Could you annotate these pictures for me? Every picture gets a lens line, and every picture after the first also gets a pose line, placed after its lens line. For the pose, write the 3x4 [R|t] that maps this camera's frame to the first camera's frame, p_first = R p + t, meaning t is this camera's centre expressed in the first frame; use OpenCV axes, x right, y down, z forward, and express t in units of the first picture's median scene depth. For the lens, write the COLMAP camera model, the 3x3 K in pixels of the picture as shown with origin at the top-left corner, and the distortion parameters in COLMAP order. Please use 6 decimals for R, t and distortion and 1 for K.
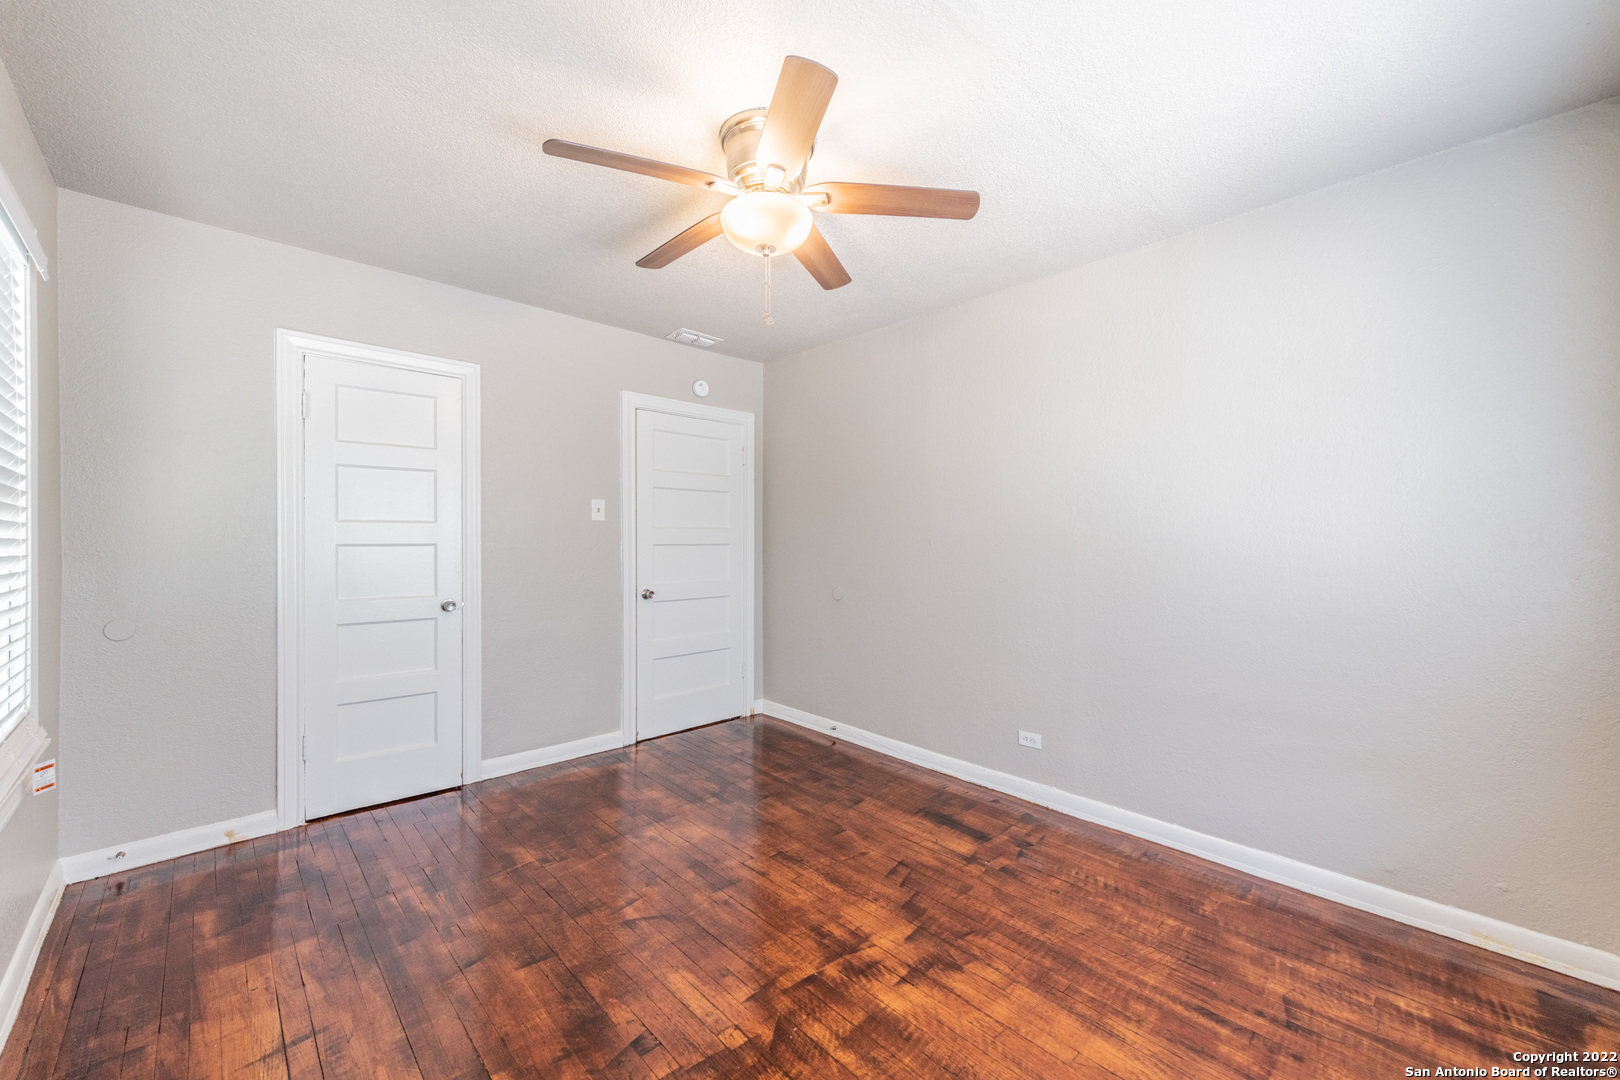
lens RADIAL K [[631.2, 0, 807.8], [0, 631.2, 544.2], [0, 0, 1]] dist [0.008301, -0.000375]
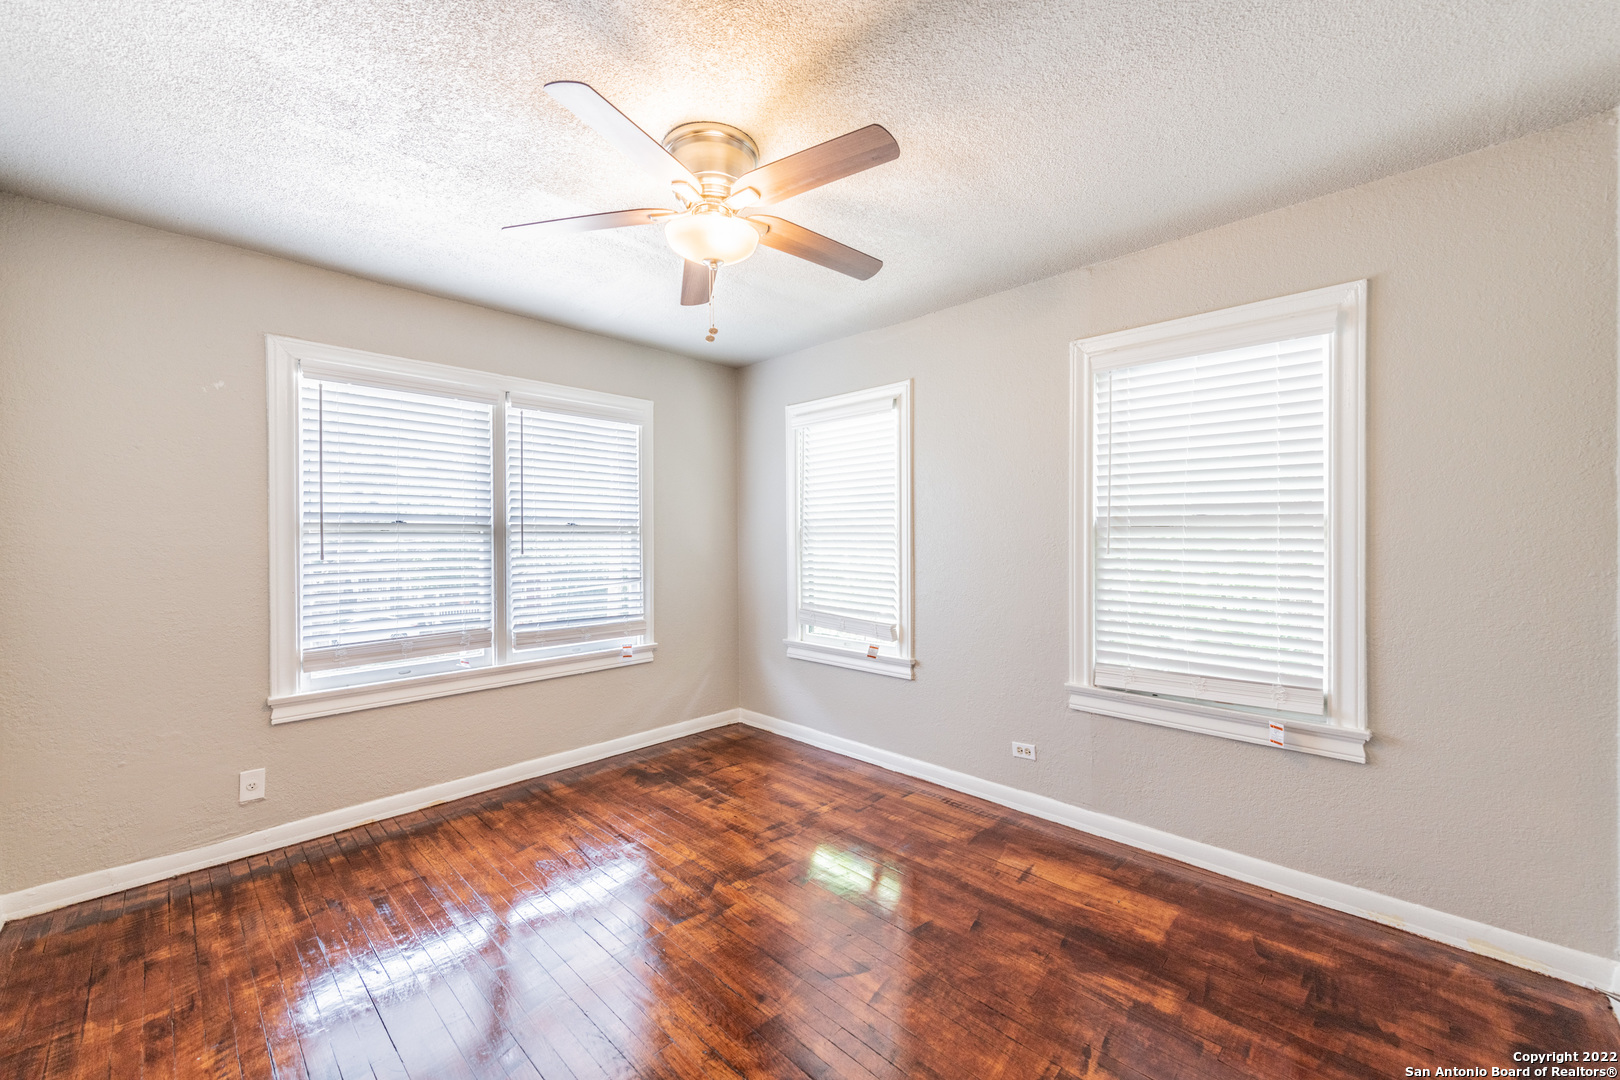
lens RADIAL K [[631.2, 0, 807.8], [0, 631.2, 544.2], [0, 0, 1]] dist [0.008301, -0.000375]
pose [[-0.999248, 0.002545, -0.038678, -0.134588], [0.001813, 0.999819, 0.018947, -0.031134], [0.038719, 0.018862, -0.999072, 1.525830]]
